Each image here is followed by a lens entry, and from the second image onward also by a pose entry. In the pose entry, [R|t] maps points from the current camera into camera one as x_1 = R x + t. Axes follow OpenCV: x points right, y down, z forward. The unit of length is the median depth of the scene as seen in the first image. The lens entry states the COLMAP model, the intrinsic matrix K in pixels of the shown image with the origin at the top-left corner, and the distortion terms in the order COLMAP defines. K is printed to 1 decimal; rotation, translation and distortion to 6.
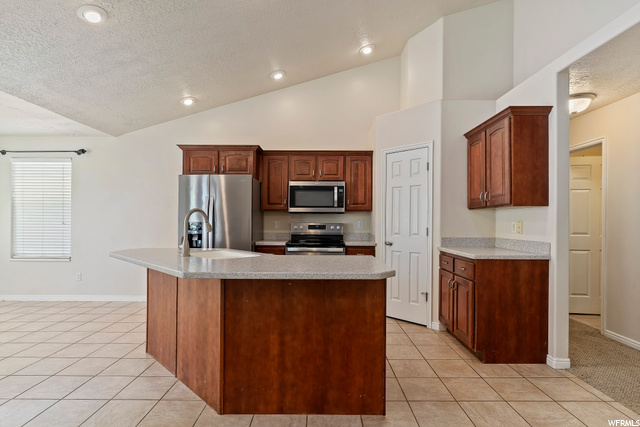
lens RADIAL K [[323.3, 0, 323.5], [0, 323.3, 221.3], [0, 0, 1]] dist [-0.003360, -0.000070]
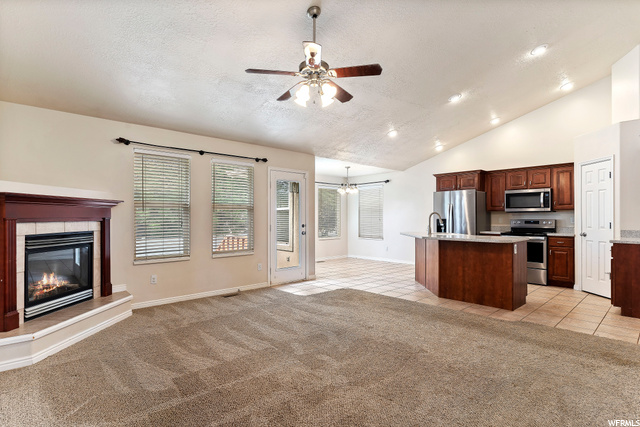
lens RADIAL K [[327.1, 0, 322.1], [0, 327.1, 216.5], [0, 0, 1]] dist [-0.004186, 0.000135]
pose [[0.679755, -0.009528, -0.733377, 0.474790], [0.004502, 0.999951, -0.008819, 0.002571], [0.733425, 0.002693, 0.679765, -0.701824]]
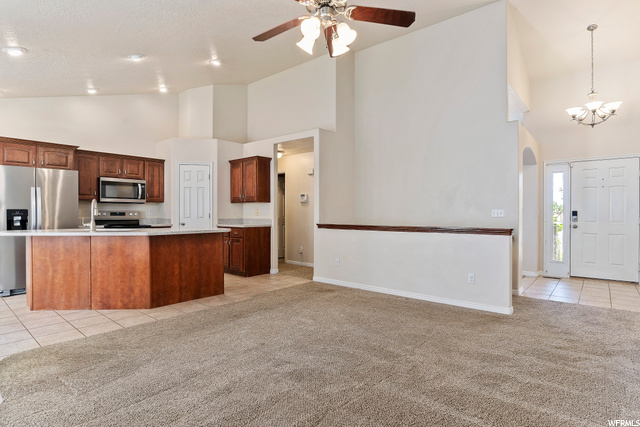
lens RADIAL K [[334.7, 0, 320.0], [0, 334.7, 213.5], [0, 0, 1]] dist [-0.038448, 0.000205]
pose [[0.642110, -0.002564, 0.766608, -0.614729], [-0.000159, 0.999994, 0.003478, 0.014501], [-0.766613, -0.002355, 0.642106, -0.536332]]
